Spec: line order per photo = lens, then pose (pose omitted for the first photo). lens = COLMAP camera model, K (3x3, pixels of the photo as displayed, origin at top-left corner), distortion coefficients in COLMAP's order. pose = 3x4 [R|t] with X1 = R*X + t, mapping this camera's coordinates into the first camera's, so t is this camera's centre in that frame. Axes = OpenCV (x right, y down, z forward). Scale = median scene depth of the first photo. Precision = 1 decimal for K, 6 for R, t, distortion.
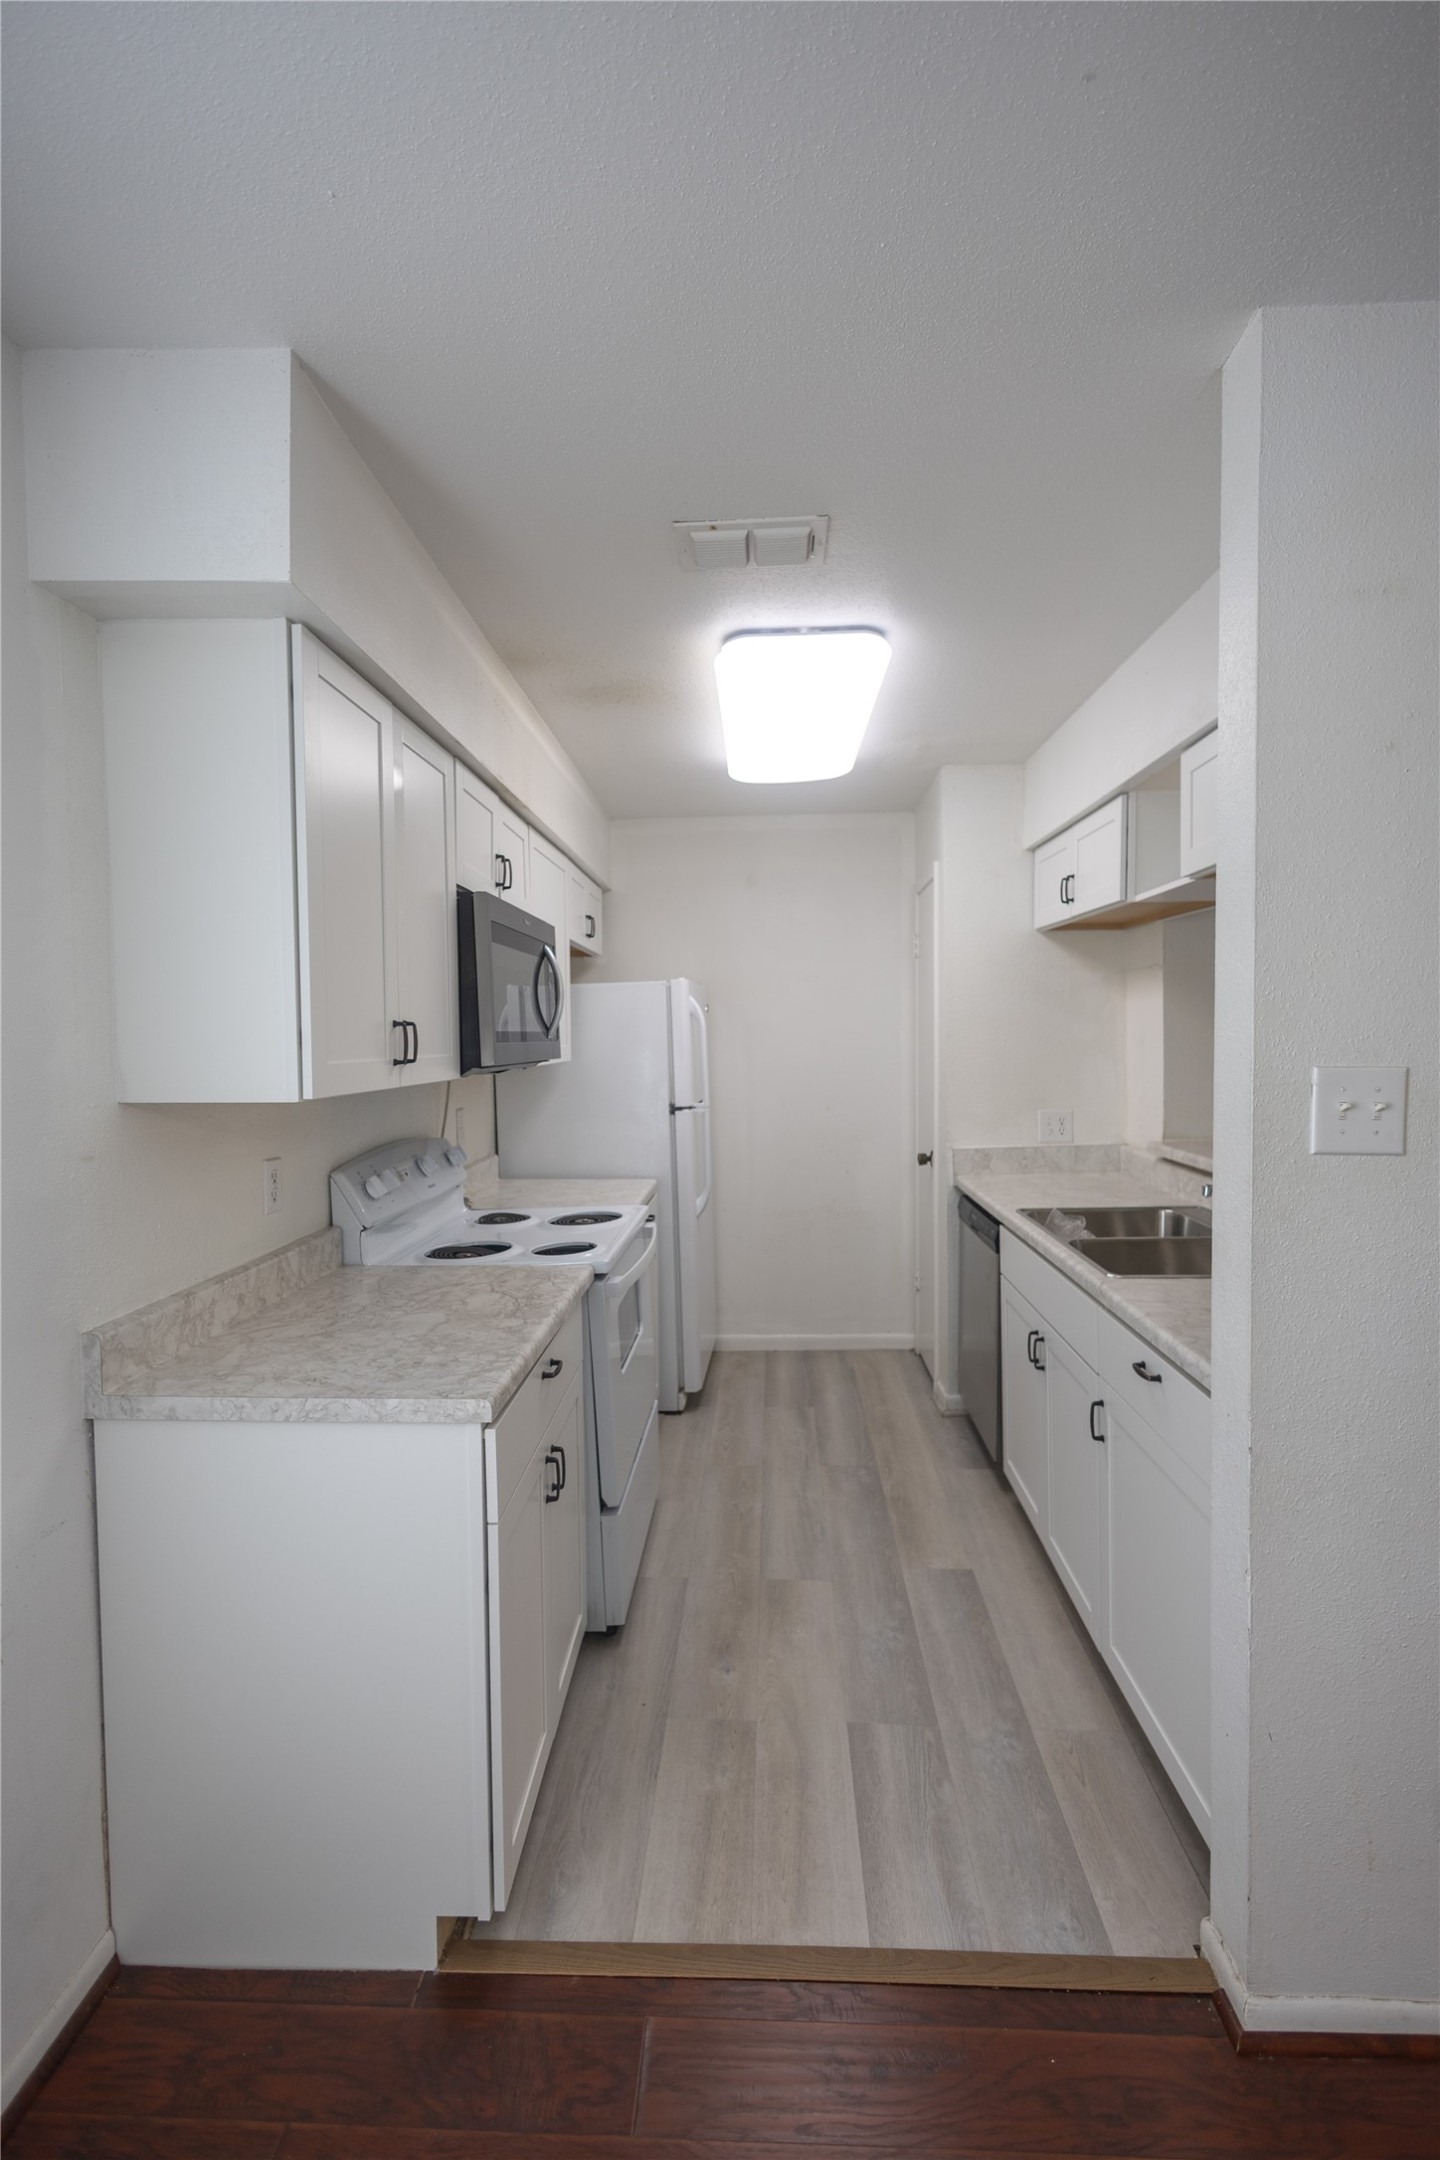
lens RADIAL K [[992.9, 0, 716.4], [0, 992.9, 1076.6], [0, 0, 1]] dist [0.015562, -0.003914]
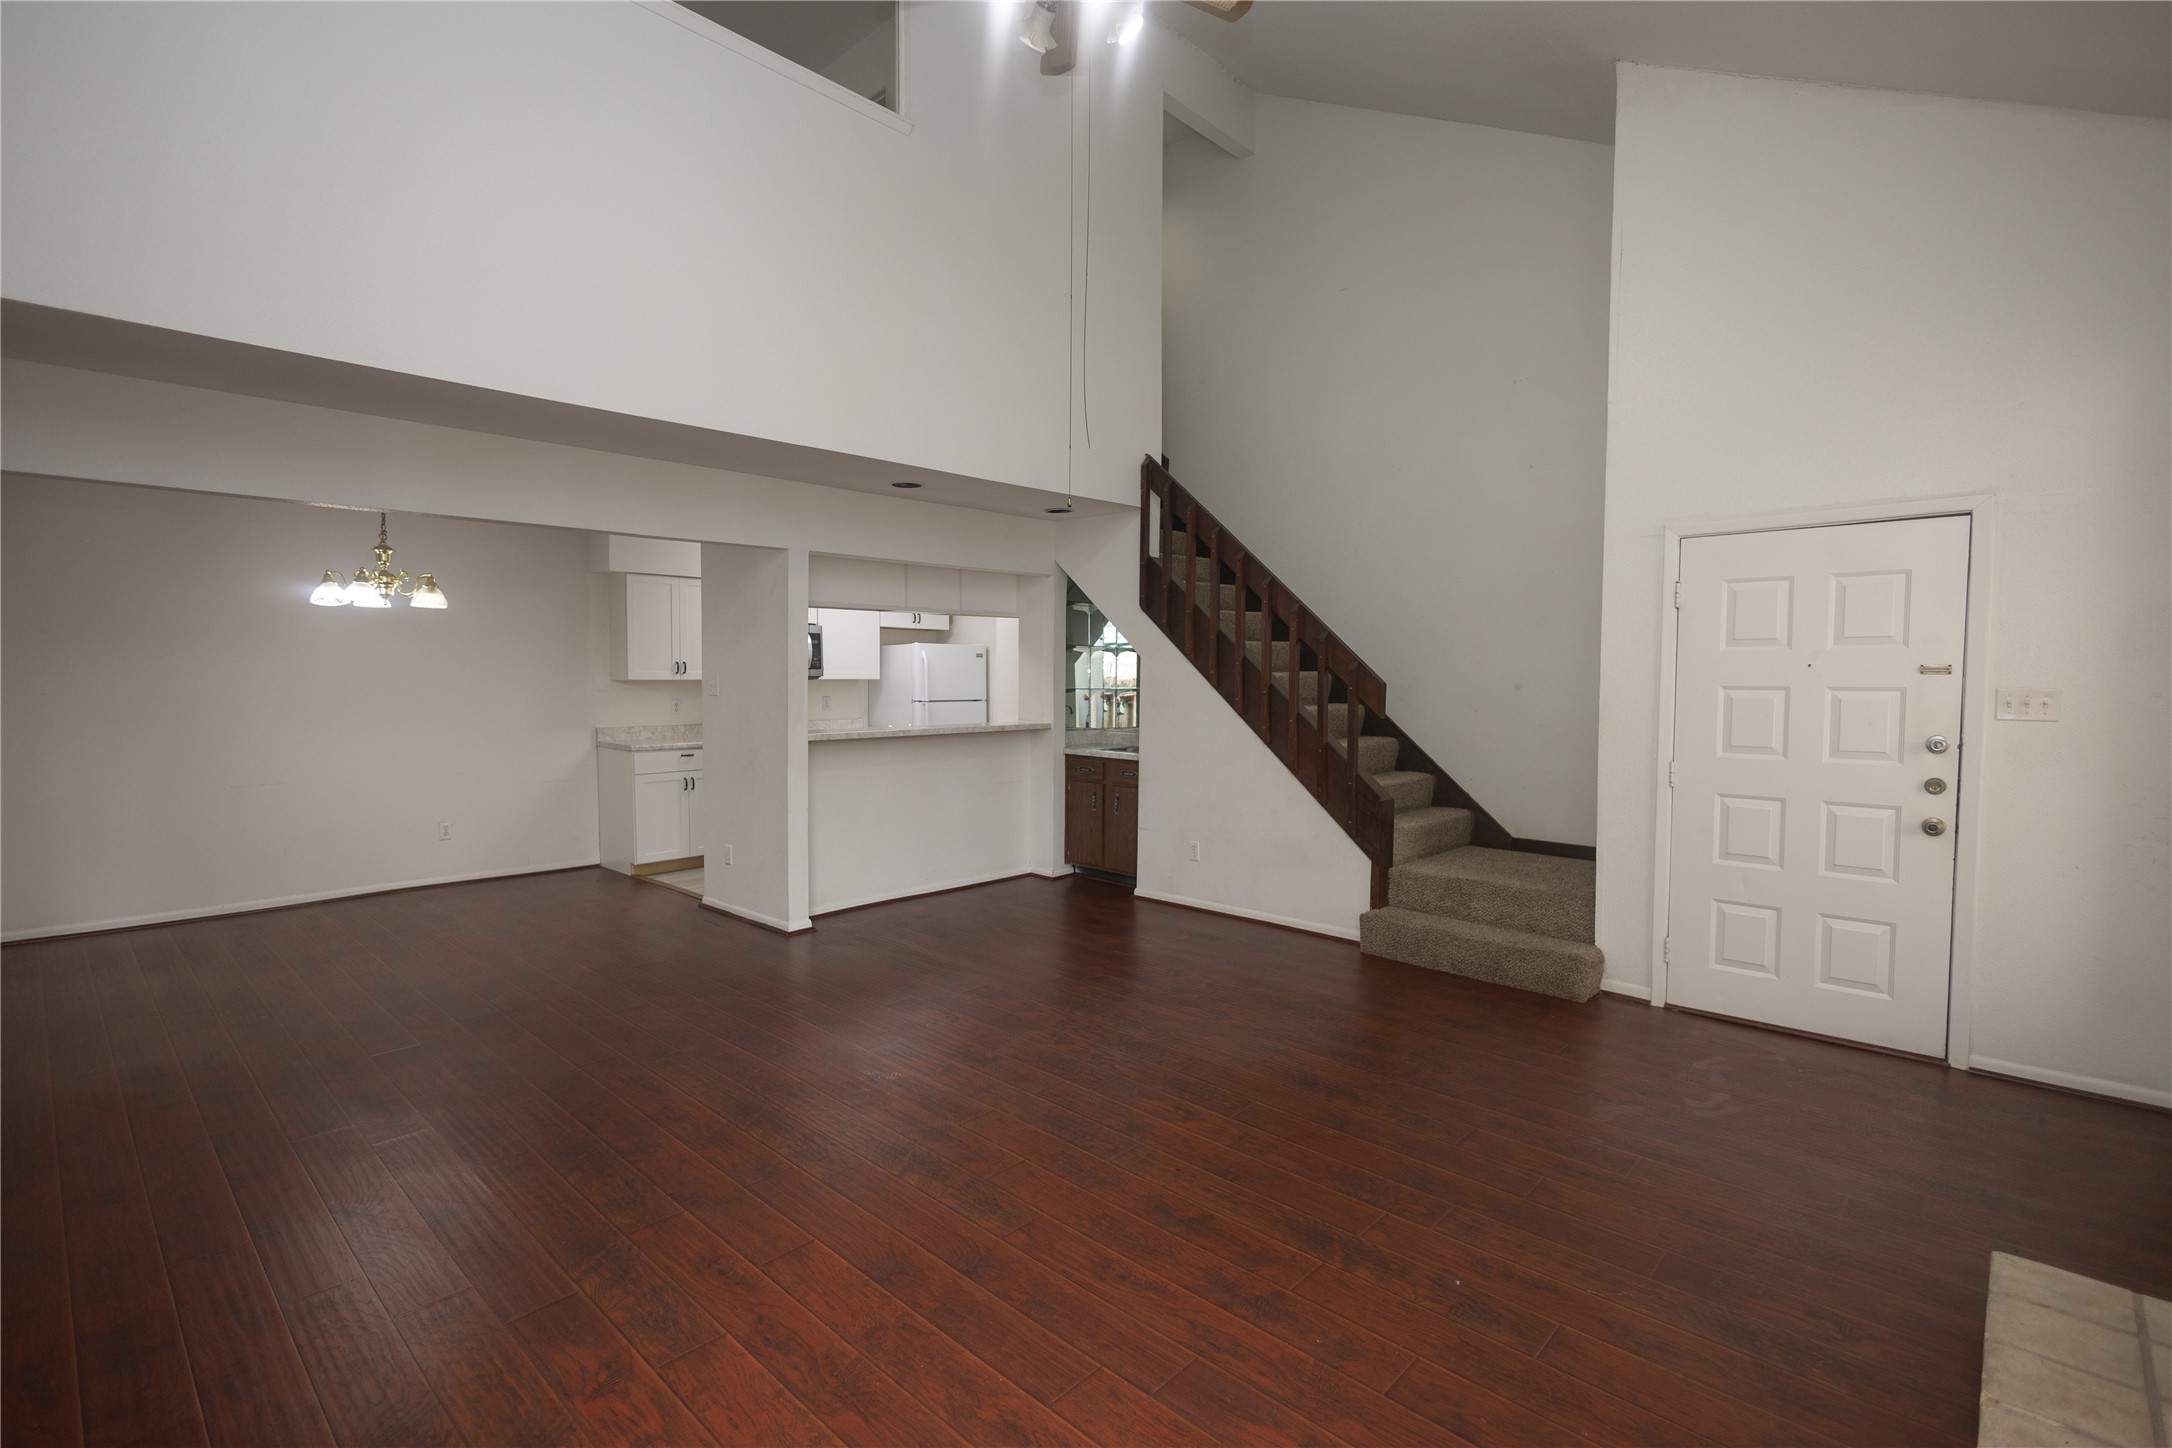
lens RADIAL K [[998.4, 0, 1084.4], [0, 998.4, 722.4], [0, 0, 1]] dist [0.015562, -0.003914]
pose [[0.758500, 0.047716, -0.649924, 2.243056], [-0.042095, 0.998820, 0.024203, 0.010833], [0.650312, 0.009001, 0.759614, -0.588983]]
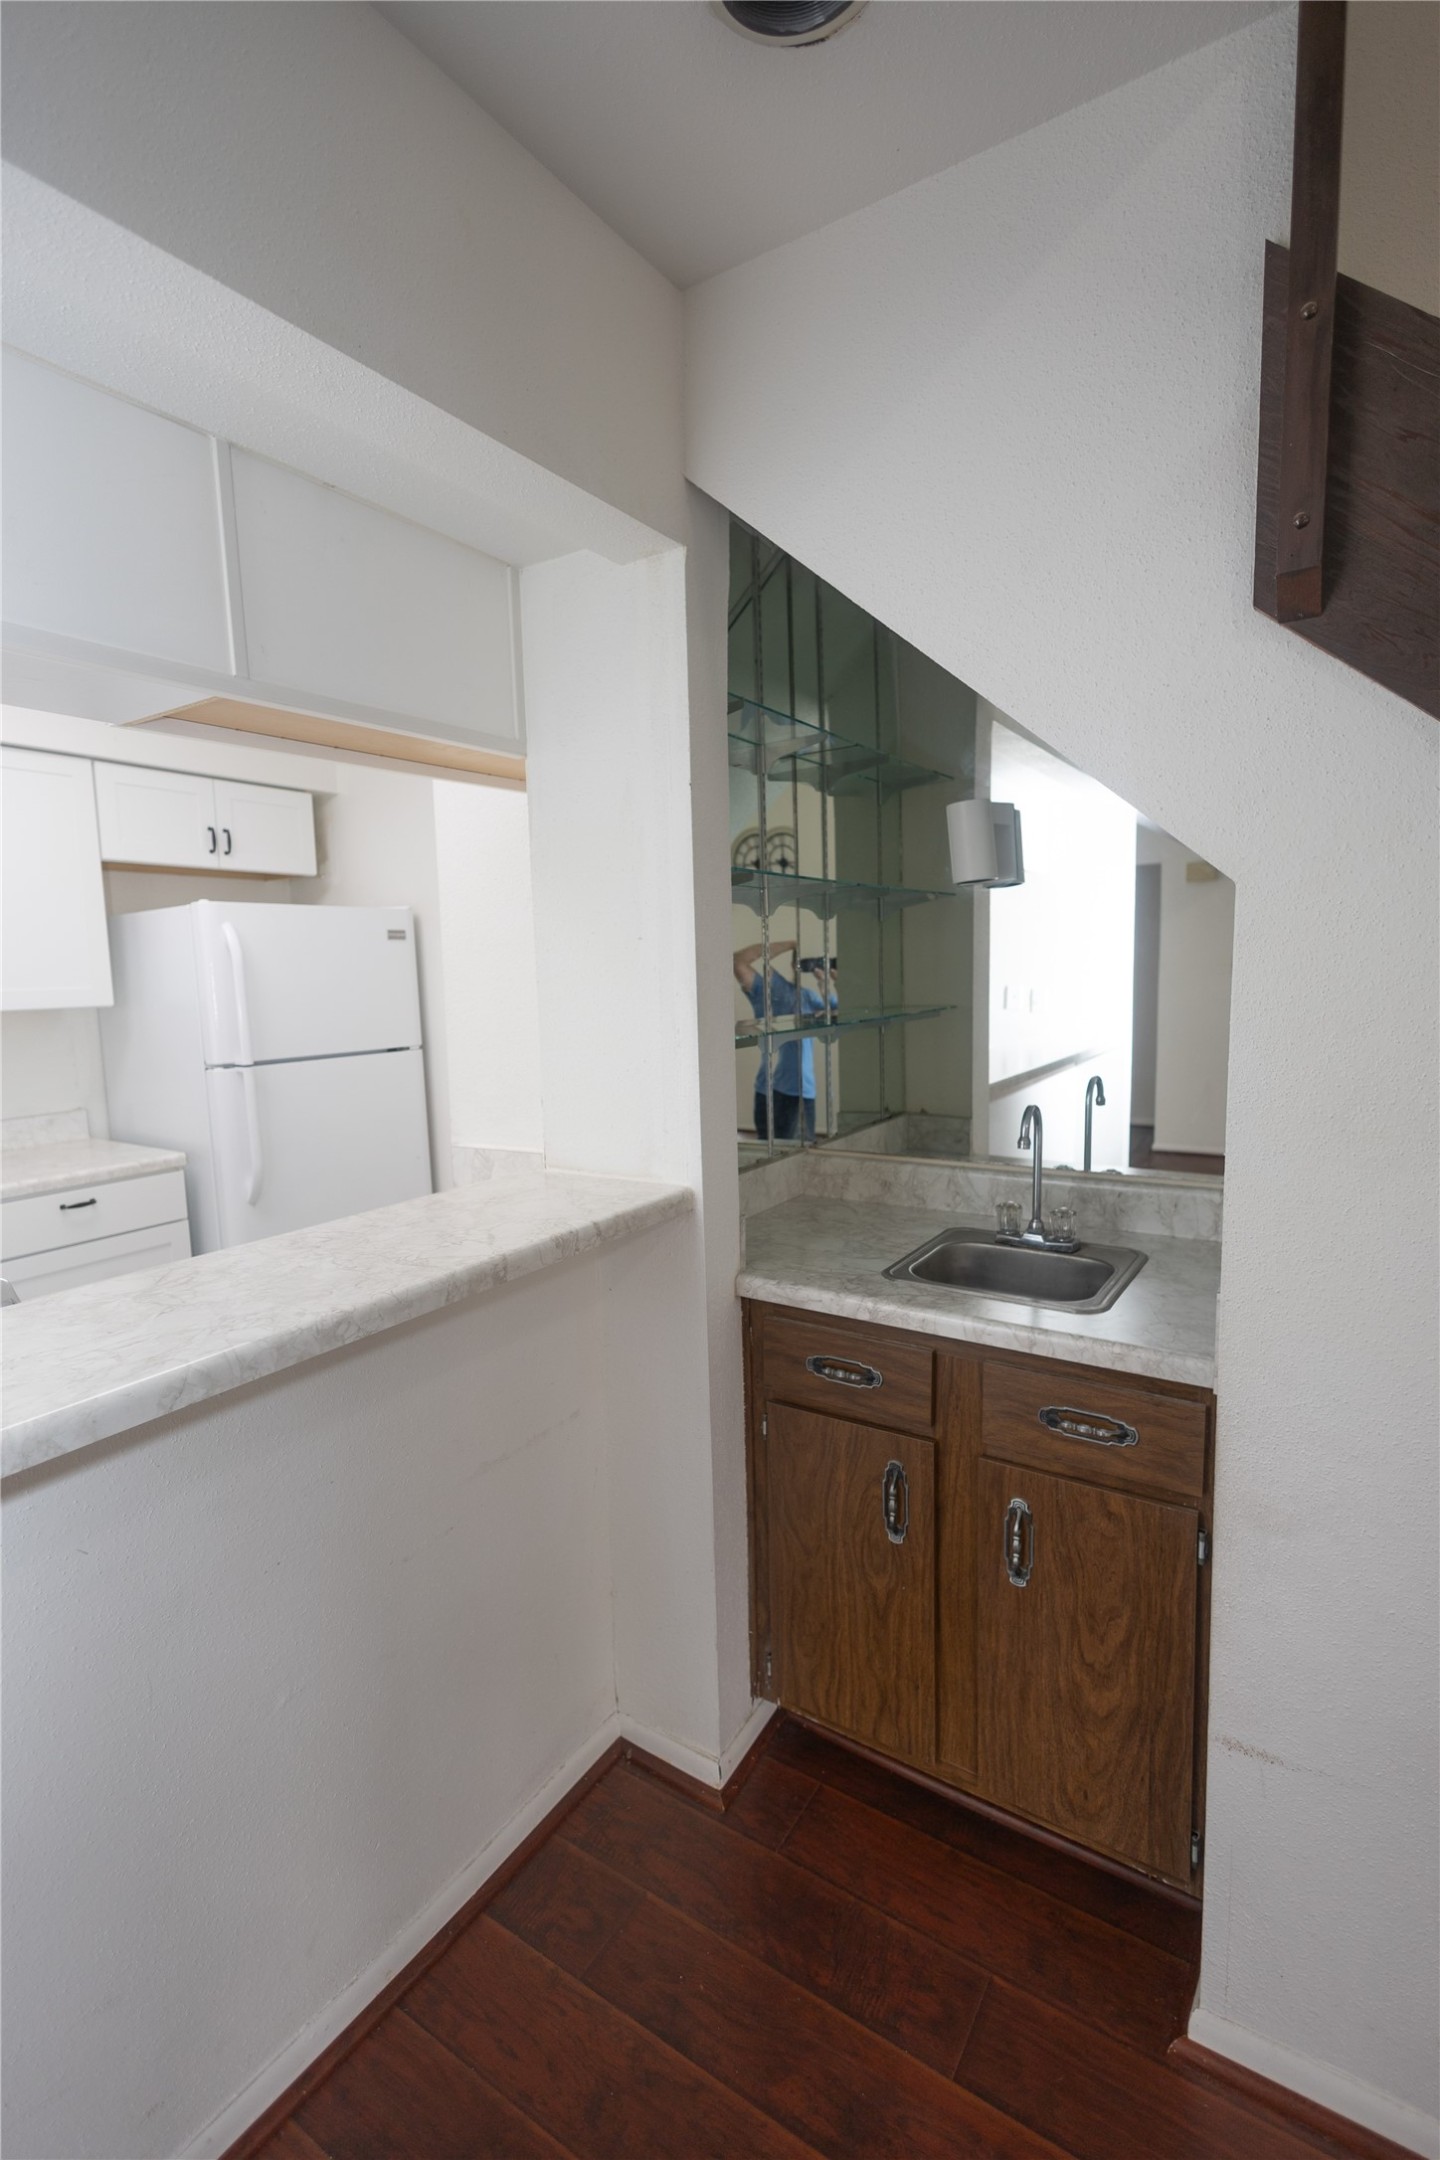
lens RADIAL K [[992.9, 0, 715.2], [0, 992.9, 1063.2], [0, 0, 1]] dist [0.015562, -0.003914]
pose [[0.861741, 0.038746, -0.505866, 0.931365], [-0.001115, 0.997222, 0.074483, -0.041745], [0.507347, -0.063621, 0.859390, 0.691187]]
